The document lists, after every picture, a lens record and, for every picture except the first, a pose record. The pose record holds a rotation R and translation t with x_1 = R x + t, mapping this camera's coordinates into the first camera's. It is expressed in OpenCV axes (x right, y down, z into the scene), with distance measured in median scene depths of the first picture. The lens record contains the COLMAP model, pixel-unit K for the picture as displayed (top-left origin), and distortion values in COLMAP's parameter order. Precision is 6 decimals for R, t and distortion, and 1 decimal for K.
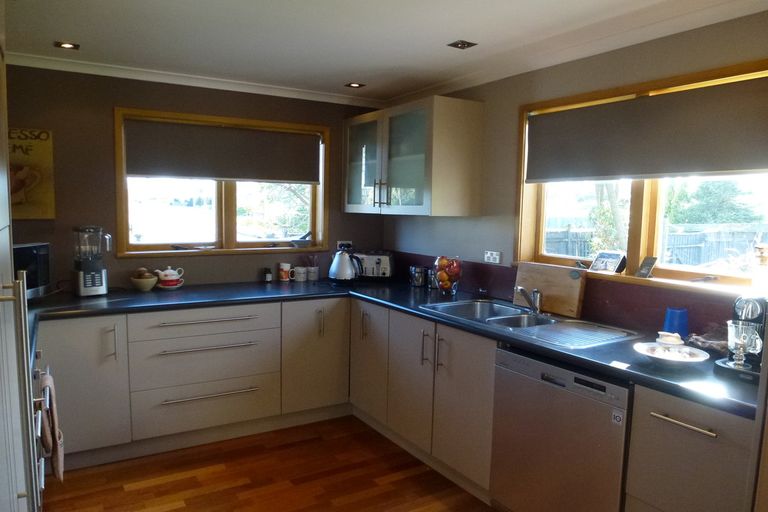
lens RADIAL K [[553.3, 0, 376.7], [0, 553.3, 256.4], [0, 0, 1]] dist [-0.048483, 0.019408]
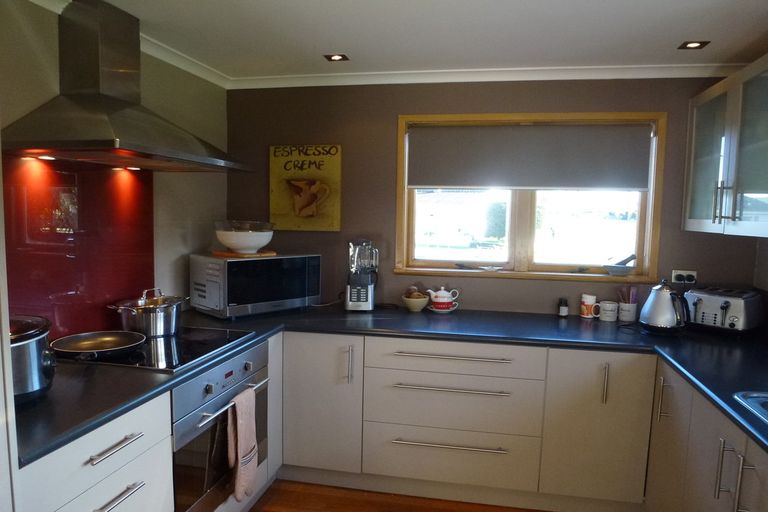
lens RADIAL K [[553.3, 0, 387.7], [0, 553.3, 261.6], [0, 0, 1]] dist [-0.048483, 0.019408]
pose [[0.731049, 0.055141, -0.680093, 0.164187], [-0.065609, 0.997791, 0.010375, -0.026280], [0.679163, 0.037036, 0.733052, 0.276833]]
